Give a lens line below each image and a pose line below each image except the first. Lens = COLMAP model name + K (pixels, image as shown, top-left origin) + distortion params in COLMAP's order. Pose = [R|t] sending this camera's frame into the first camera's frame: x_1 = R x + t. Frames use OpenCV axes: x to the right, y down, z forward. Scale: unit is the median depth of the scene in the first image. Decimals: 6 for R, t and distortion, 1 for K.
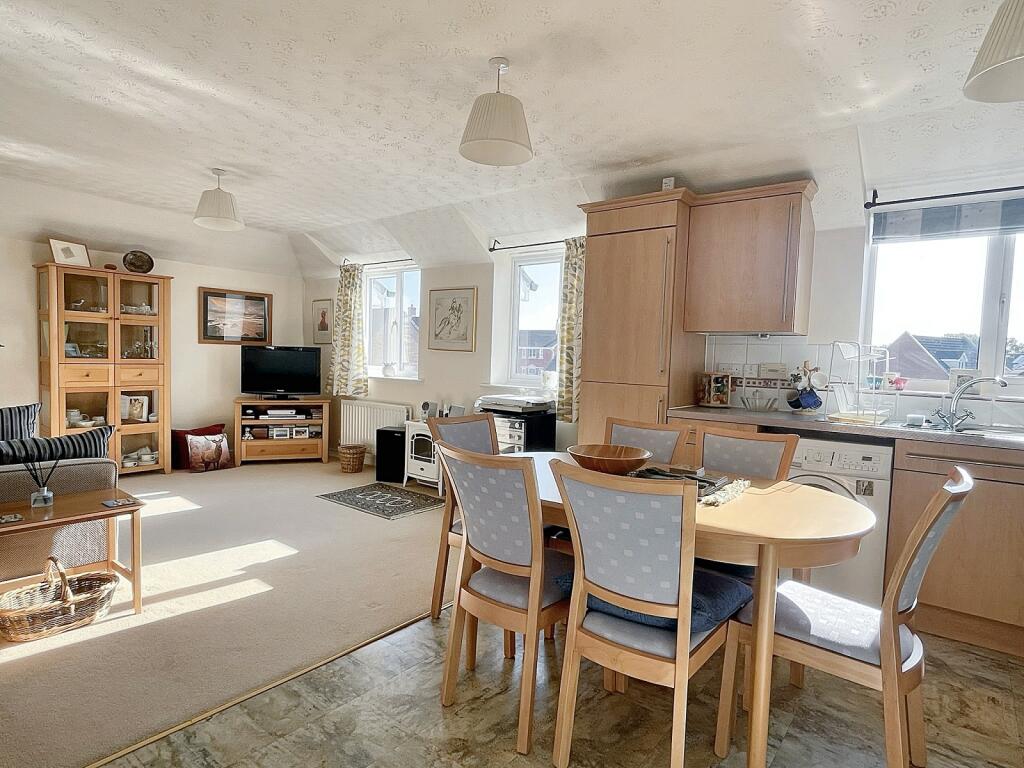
lens RADIAL K [[570.9, 0, 513.0], [0, 570.9, 389.2], [0, 0, 1]] dist [0.023750, -0.016354]
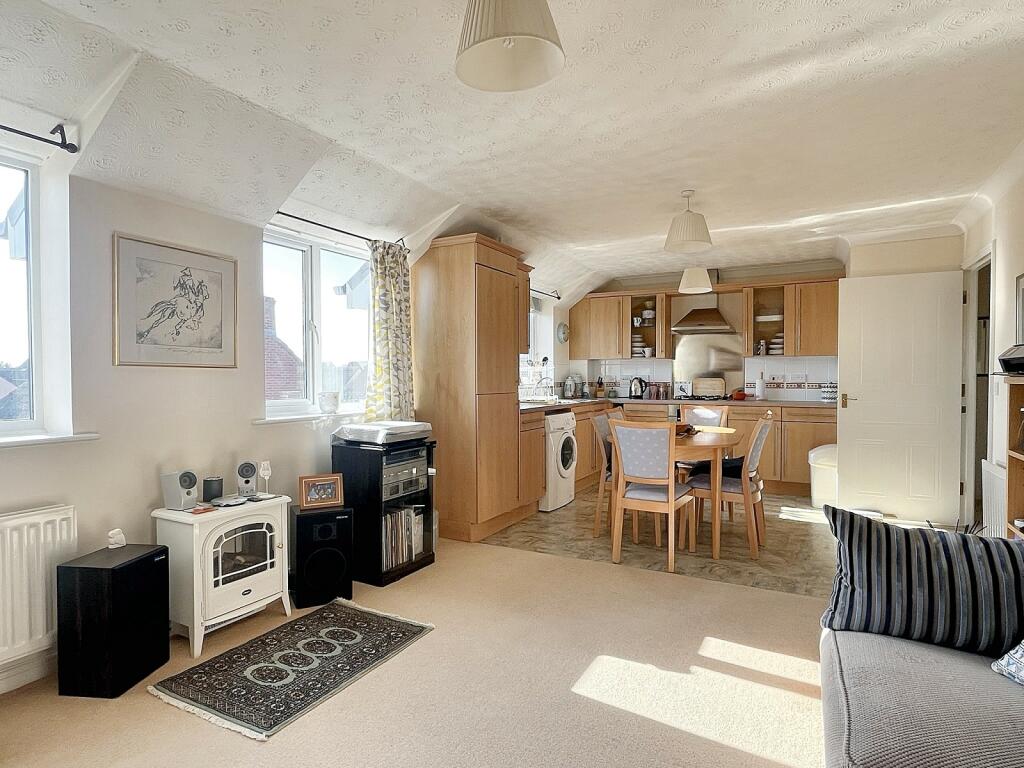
lens RADIAL K [[570.9, 0, 513.0], [0, 570.9, 389.2], [0, 0, 1]] dist [0.023750, -0.016354]
pose [[-0.190599, -0.051665, 0.980307, -0.656341], [0.057740, 0.996295, 0.063734, -0.060854], [-0.979968, 0.068751, -0.186910, 0.774898]]
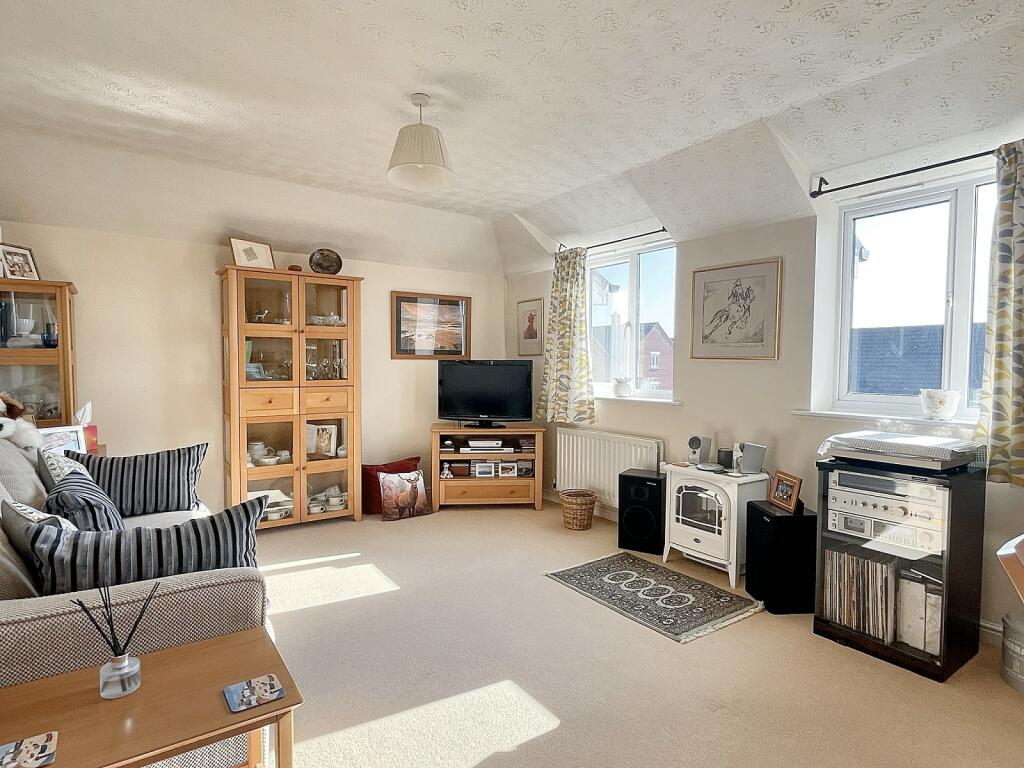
lens RADIAL K [[570.9, 0, 513.0], [0, 570.9, 389.2], [0, 0, 1]] dist [0.023750, -0.016354]
pose [[0.959836, -0.012949, -0.280261, -0.160894], [0.007733, 0.999776, -0.019706, -0.020600], [0.280453, 0.016748, 0.959722, 0.281118]]
